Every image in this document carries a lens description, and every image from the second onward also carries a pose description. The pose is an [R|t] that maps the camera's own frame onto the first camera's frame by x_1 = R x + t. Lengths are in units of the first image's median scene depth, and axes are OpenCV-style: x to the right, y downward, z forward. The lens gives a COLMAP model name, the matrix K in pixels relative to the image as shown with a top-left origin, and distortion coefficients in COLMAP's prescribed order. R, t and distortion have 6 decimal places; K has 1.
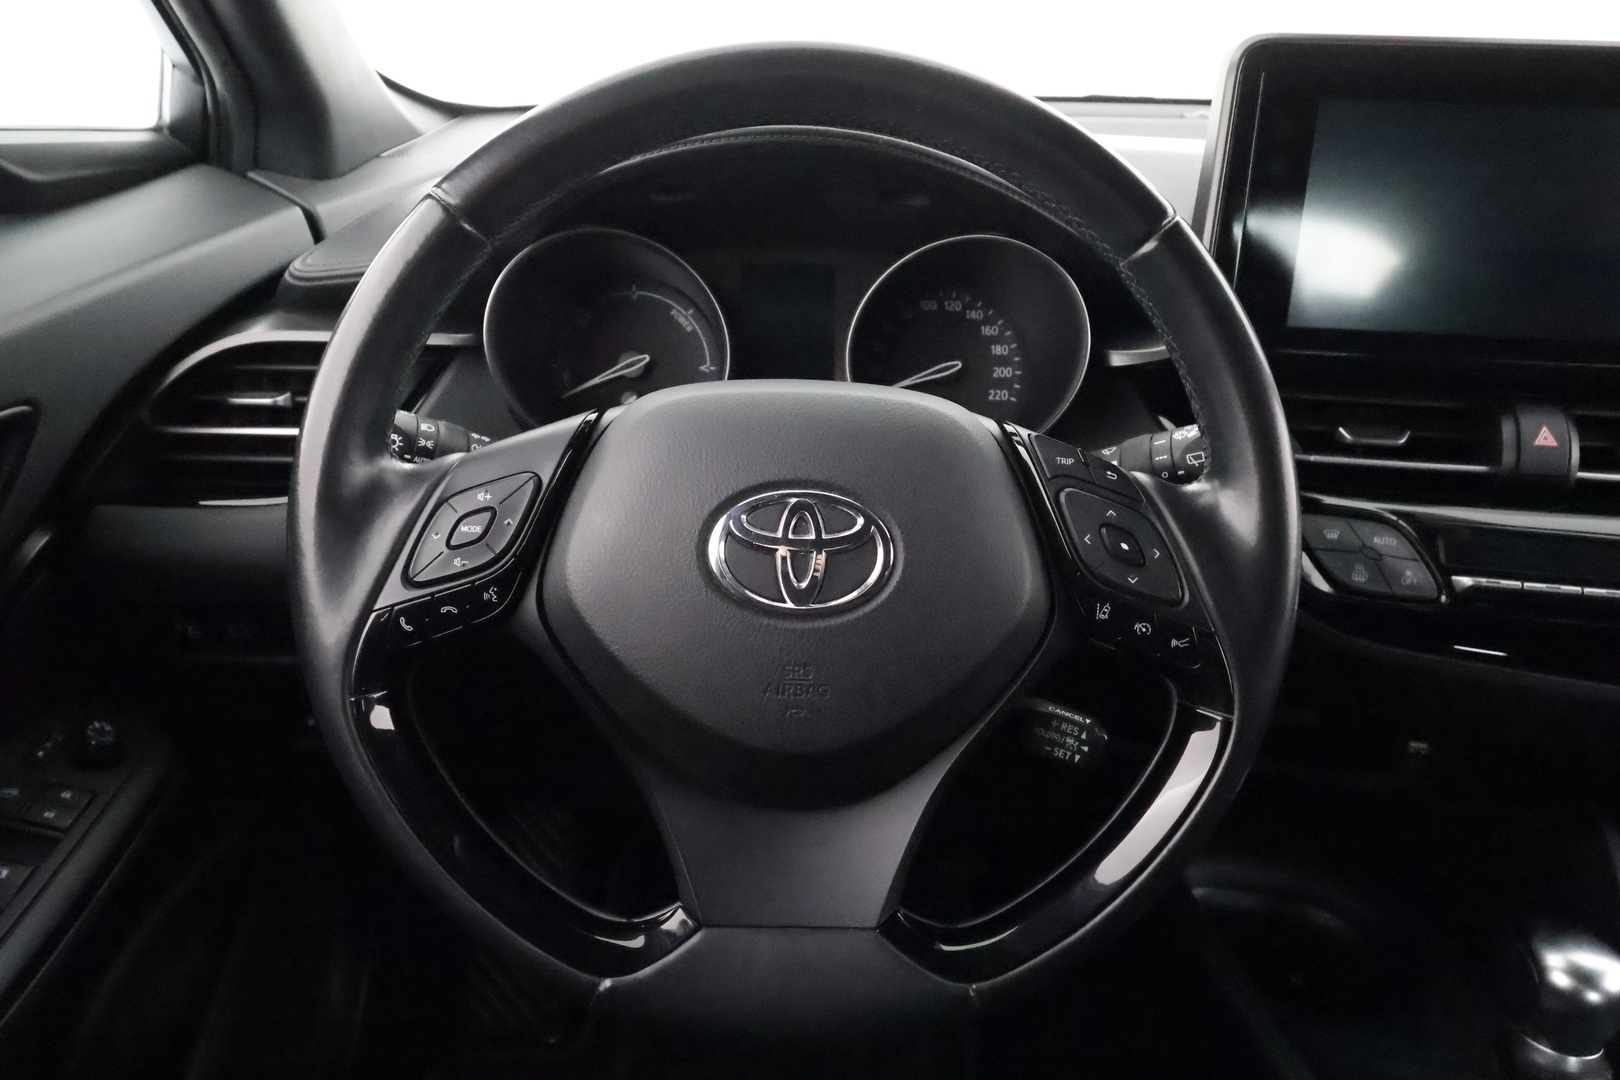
lens RADIAL K [[1168.1, 0, 812.1], [0, 1168.1, 536.1], [0, 0, 1]] dist [-0.004346, 0.000164]
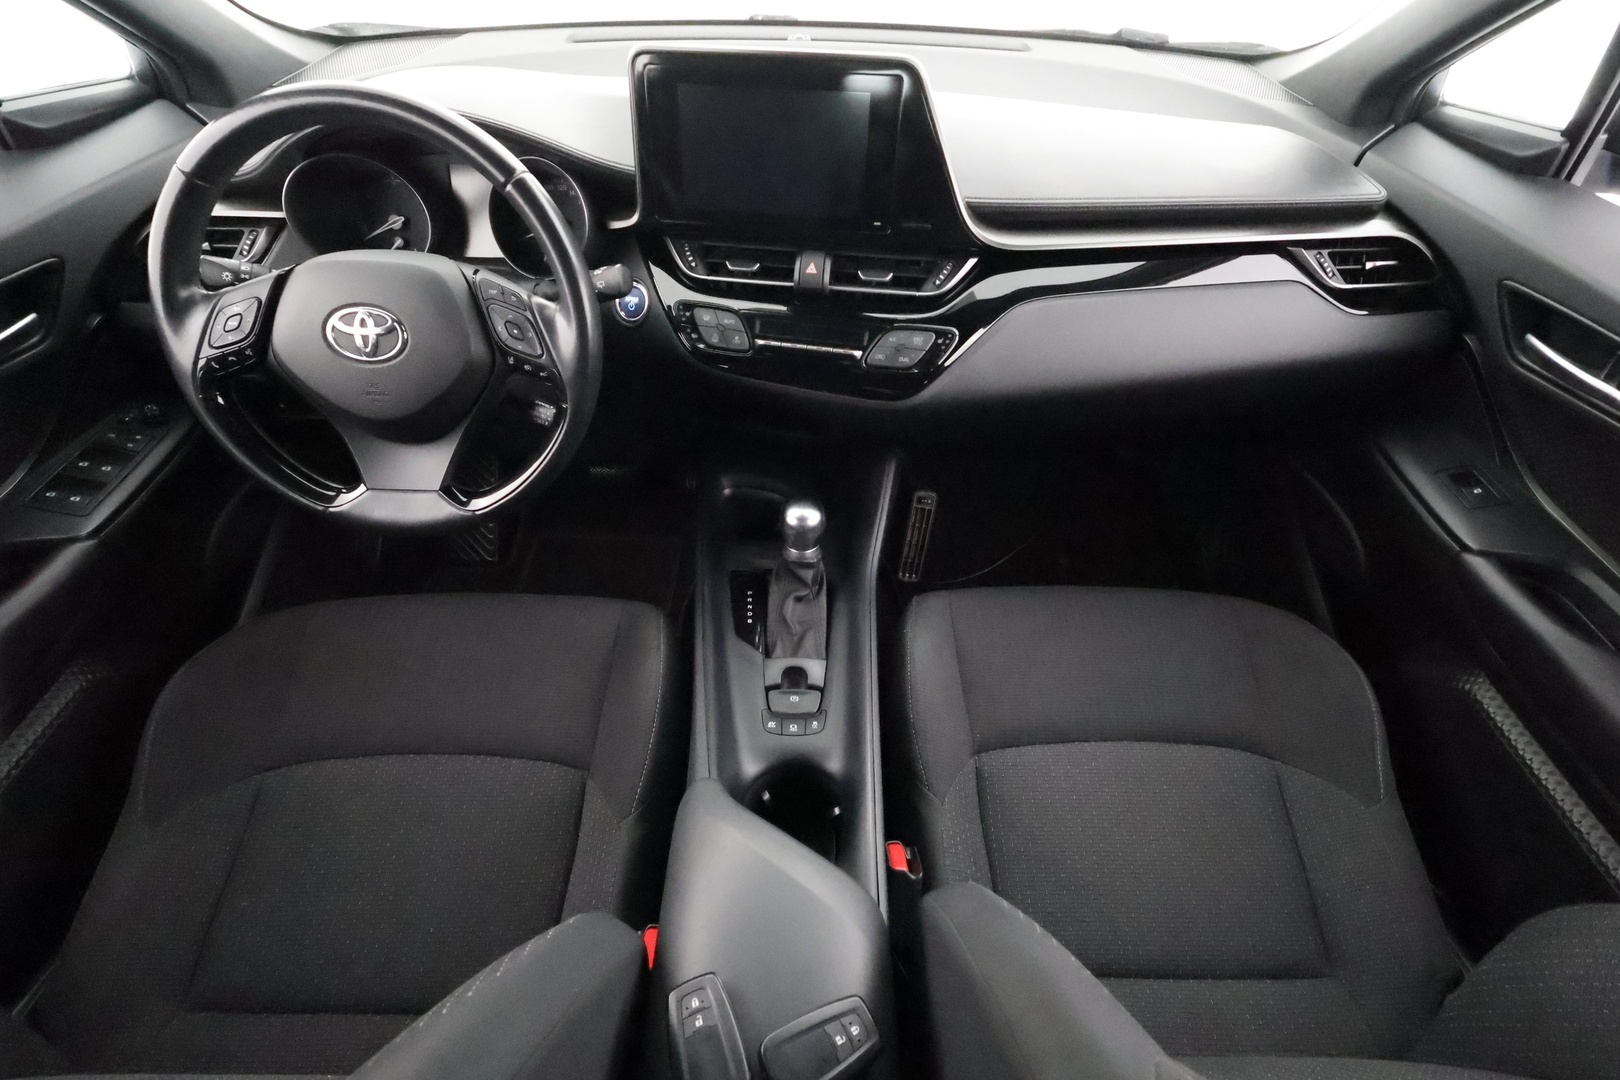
lens RADIAL K [[741.5, 0, 801.6], [0, 741.5, 532.7], [0, 0, 1]] dist [-0.000828, -0.000445]
pose [[0.999769, 0.008876, -0.019600, 0.766995], [-0.002056, 0.946183, 0.323624, -0.080341], [0.021417, -0.323509, 0.945983, -0.445676]]
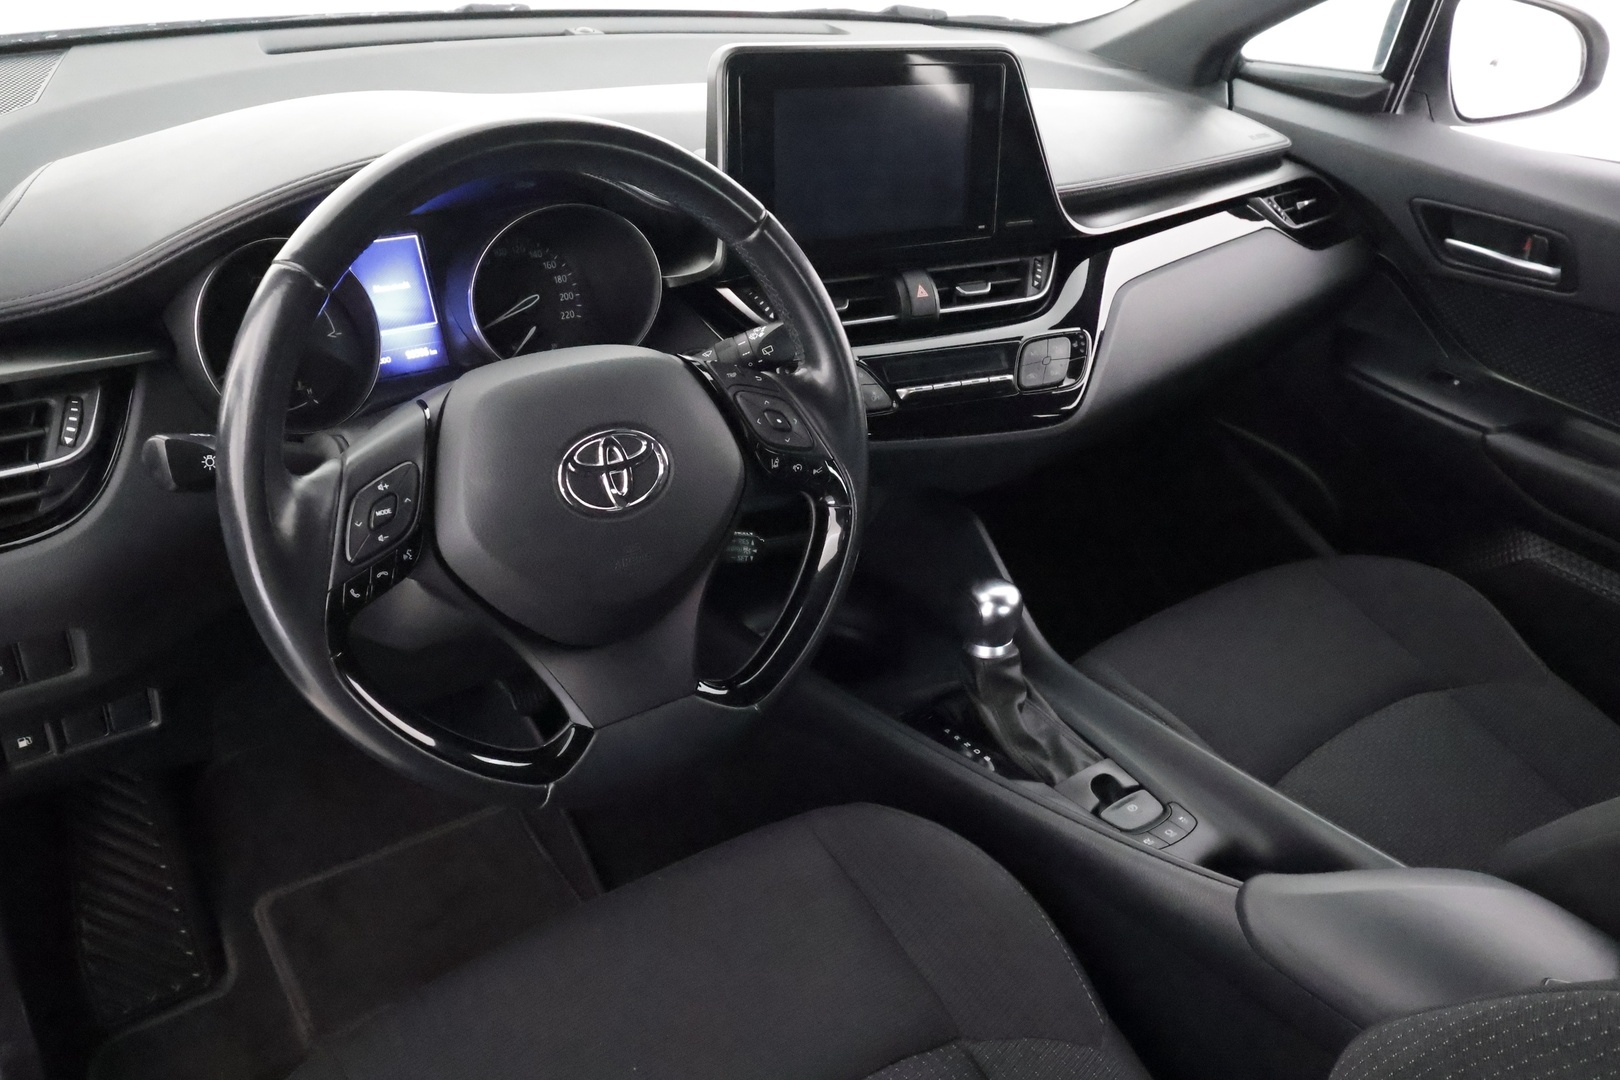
lens RADIAL K [[1215.8, 0, 810.0], [0, 1215.8, 540.0], [0, 0, 1]] dist [-0.001253, -0.000328]
pose [[0.807608, -0.266549, 0.526043, -0.559422], [0.185014, 0.961508, 0.203157, -0.148788], [-0.559945, -0.066746, 0.825837, -0.382440]]
